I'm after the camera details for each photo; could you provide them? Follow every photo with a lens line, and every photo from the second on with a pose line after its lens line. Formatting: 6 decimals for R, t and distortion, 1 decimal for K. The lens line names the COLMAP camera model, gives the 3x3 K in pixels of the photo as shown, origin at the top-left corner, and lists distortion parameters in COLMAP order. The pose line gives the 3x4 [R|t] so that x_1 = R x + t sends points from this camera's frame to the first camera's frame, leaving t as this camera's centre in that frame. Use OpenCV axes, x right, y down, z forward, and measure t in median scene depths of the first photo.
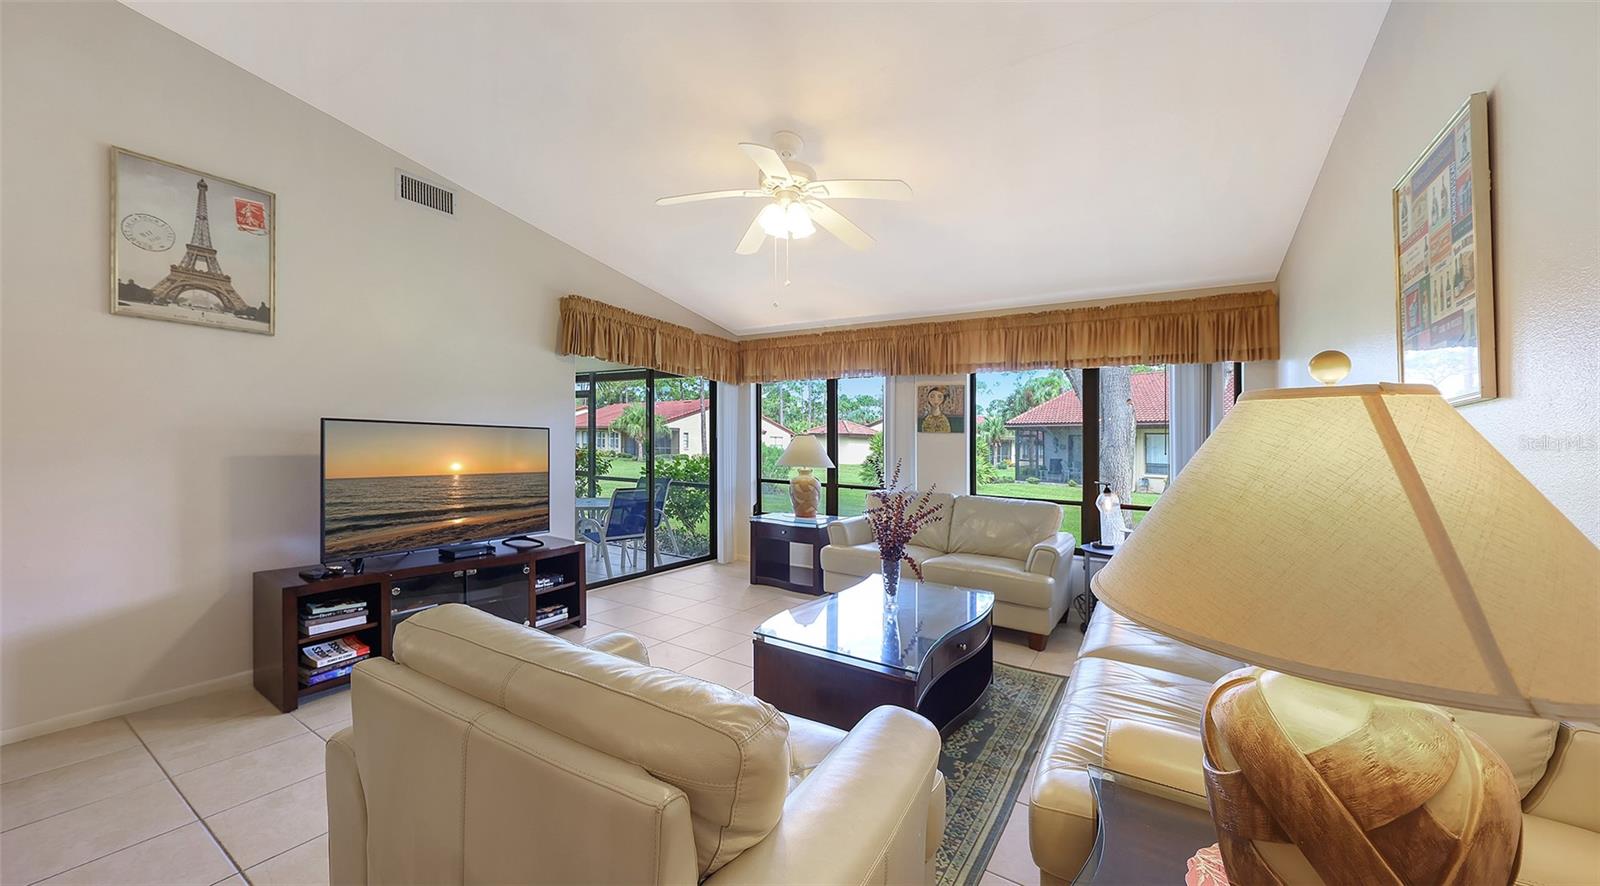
lens RADIAL K [[564.9, 0, 802.0], [0, 564.9, 437.7], [0, 0, 1]] dist [0.004643, -0.000692]
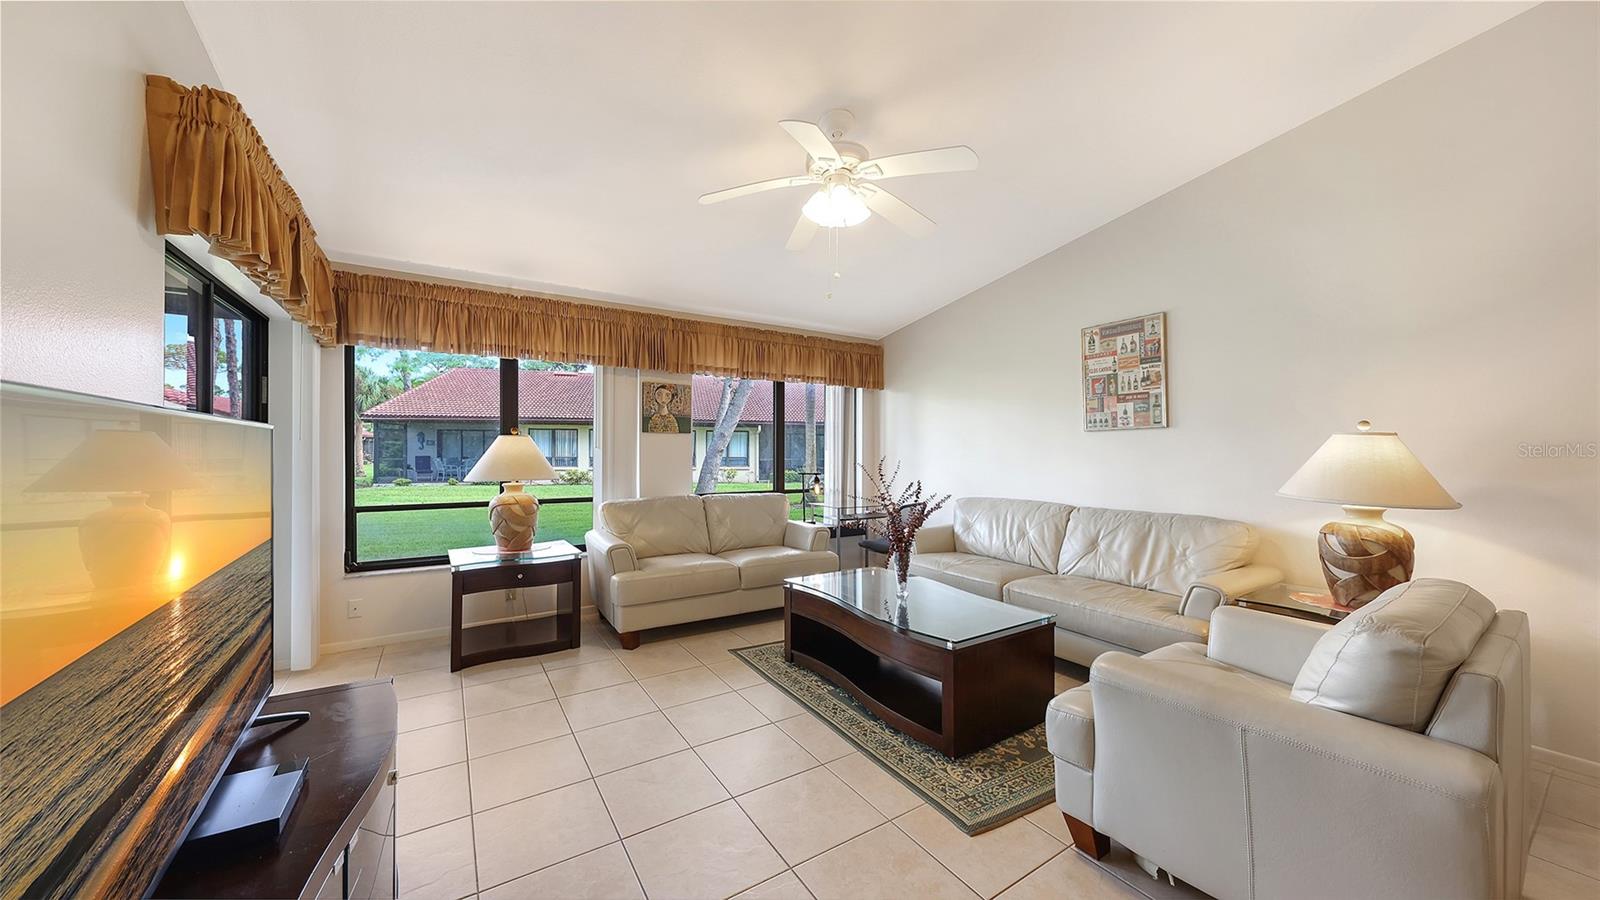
lens RADIAL K [[556.4, 0, 801.0], [0, 556.4, 447.2], [0, 0, 1]] dist [0.002878, -0.000760]
pose [[0.426996, -0.020578, 0.904019, -0.884229], [-0.005202, 0.999669, 0.025212, -0.017259], [-0.904238, -0.015468, 0.426748, 0.675267]]
